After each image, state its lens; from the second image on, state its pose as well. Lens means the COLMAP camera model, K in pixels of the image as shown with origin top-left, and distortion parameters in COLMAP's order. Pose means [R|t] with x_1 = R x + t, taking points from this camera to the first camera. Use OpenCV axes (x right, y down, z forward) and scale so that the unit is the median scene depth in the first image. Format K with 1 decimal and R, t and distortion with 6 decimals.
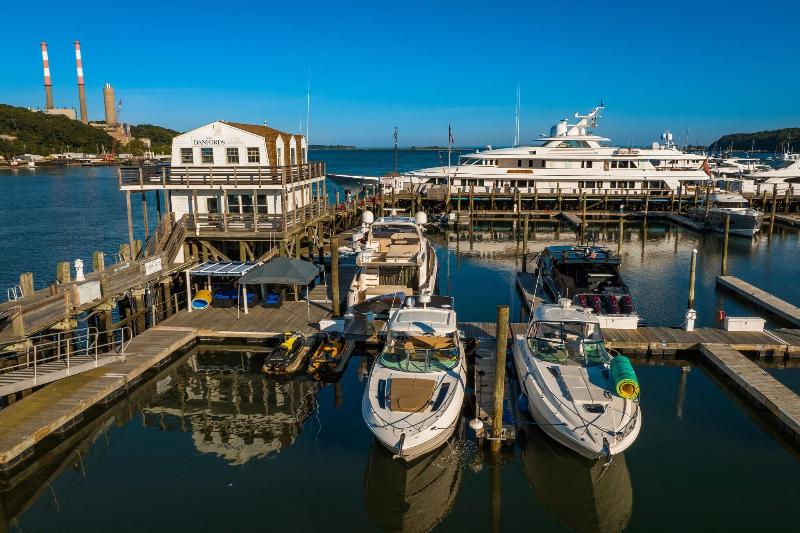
lens RADIAL K [[623.7, 0, 400.0], [0, 623.7, 266.5], [0, 0, 1]] dist [-0.021492, -0.003170]
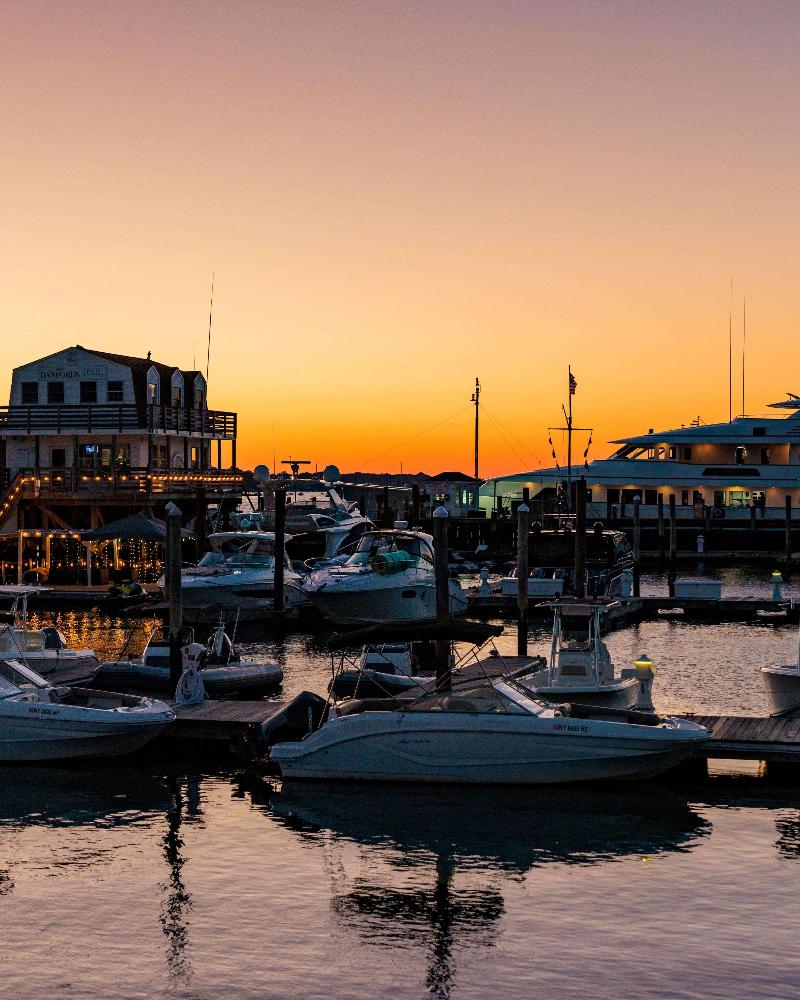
lens RADIAL K [[2146.6, 0, 400.0], [0, 2146.6, 500.0], [0, 0, 1]] dist [-0.015376, -0.043118]
pose [[0.985673, 0.007926, -0.168483, 0.537204], [-0.039064, 0.982463, -0.182318, 0.405649], [0.164083, 0.186288, 0.968697, -1.416201]]
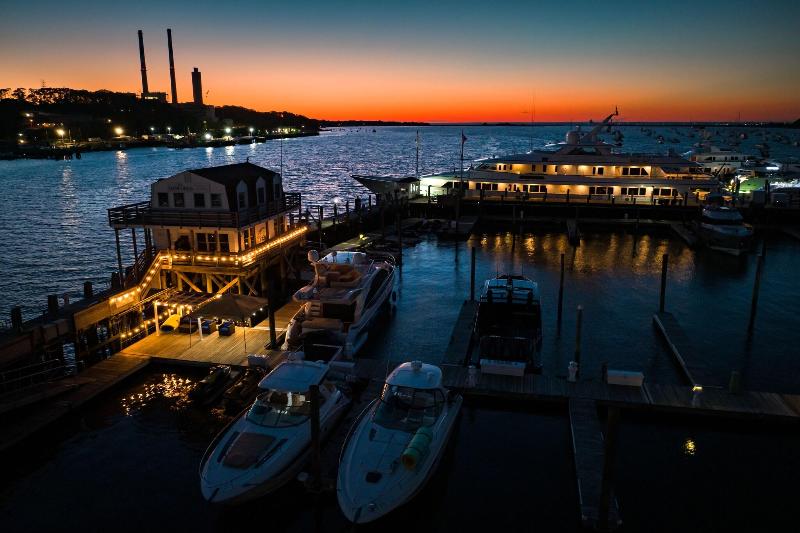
lens RADIAL K [[598.6, 0, 400.0], [0, 598.6, 266.5], [0, 0, 1]] dist [-0.028413, 0.000361]
pose [[0.992382, 0.030494, -0.119362, 0.241418], [-0.024549, 0.998399, 0.050966, -0.121844], [0.120725, -0.047647, 0.991542, -0.065899]]
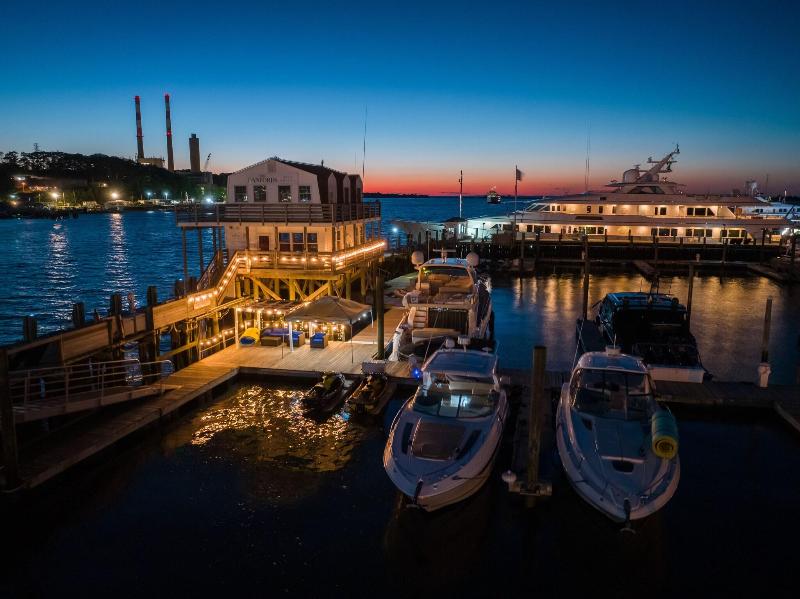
lens RADIAL K [[622.3, 0, 400.0], [0, 622.3, 299.5], [0, 0, 1]] dist [-0.026781, -0.004562]
pose [[0.993251, 0.024508, -0.113365, 0.032440], [-0.027216, 0.999379, -0.022401, 0.008993], [0.112745, 0.025335, 0.993301, 0.035849]]
